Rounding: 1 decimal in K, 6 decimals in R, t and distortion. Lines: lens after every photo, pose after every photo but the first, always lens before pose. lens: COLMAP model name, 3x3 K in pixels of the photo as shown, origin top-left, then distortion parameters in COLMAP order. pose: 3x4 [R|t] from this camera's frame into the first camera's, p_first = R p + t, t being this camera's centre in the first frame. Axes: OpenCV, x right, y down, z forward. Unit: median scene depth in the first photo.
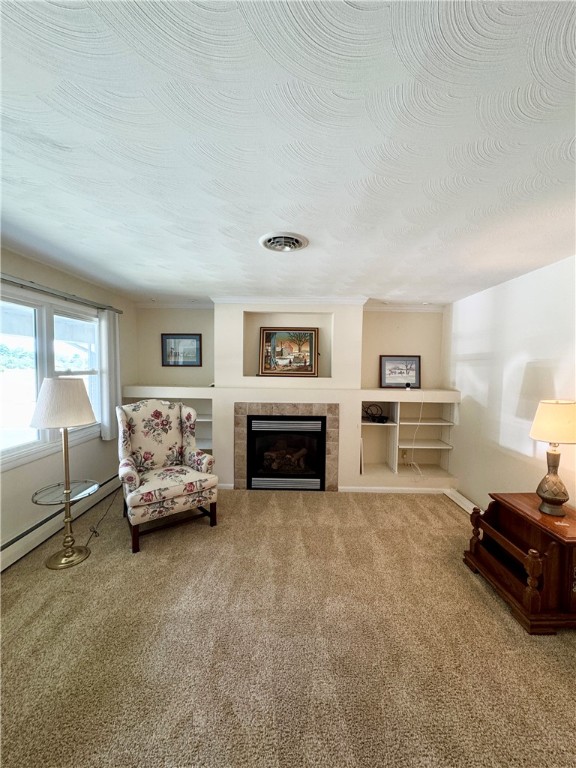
lens RADIAL K [[307.1, 0, 288.7], [0, 307.1, 384.8], [0, 0, 1]] dist [-0.000063, 0.000044]
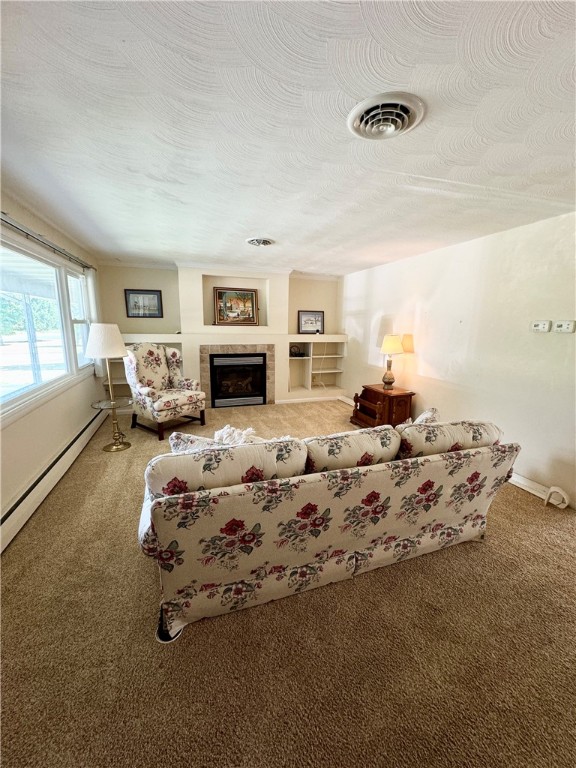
lens RADIAL K [[307.1, 0, 288.7], [0, 307.1, 384.8], [0, 0, 1]] dist [-0.000063, 0.000044]
pose [[0.942935, -0.064204, 0.326728, -0.259382], [0.016708, 0.989121, 0.146149, 0.039842], [-0.332557, -0.132350, 0.933750, -0.404918]]
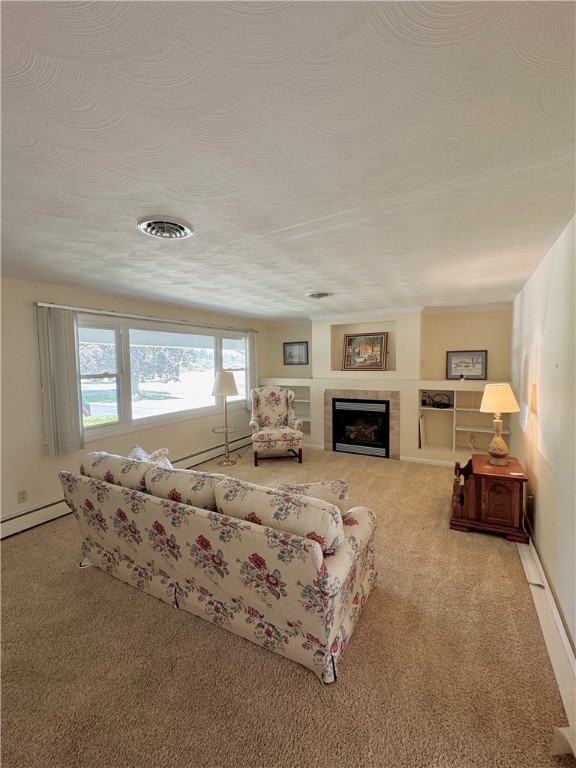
lens RADIAL K [[327.0, 0, 288.0], [0, 327.0, 384.0], [0, 0, 1]] dist [0.020502, 0.000037]
pose [[0.879525, 0.006678, -0.475807, 0.403960], [-0.004907, 0.999976, 0.004963, 0.027050], [0.475828, -0.002031, 0.879536, -0.426473]]
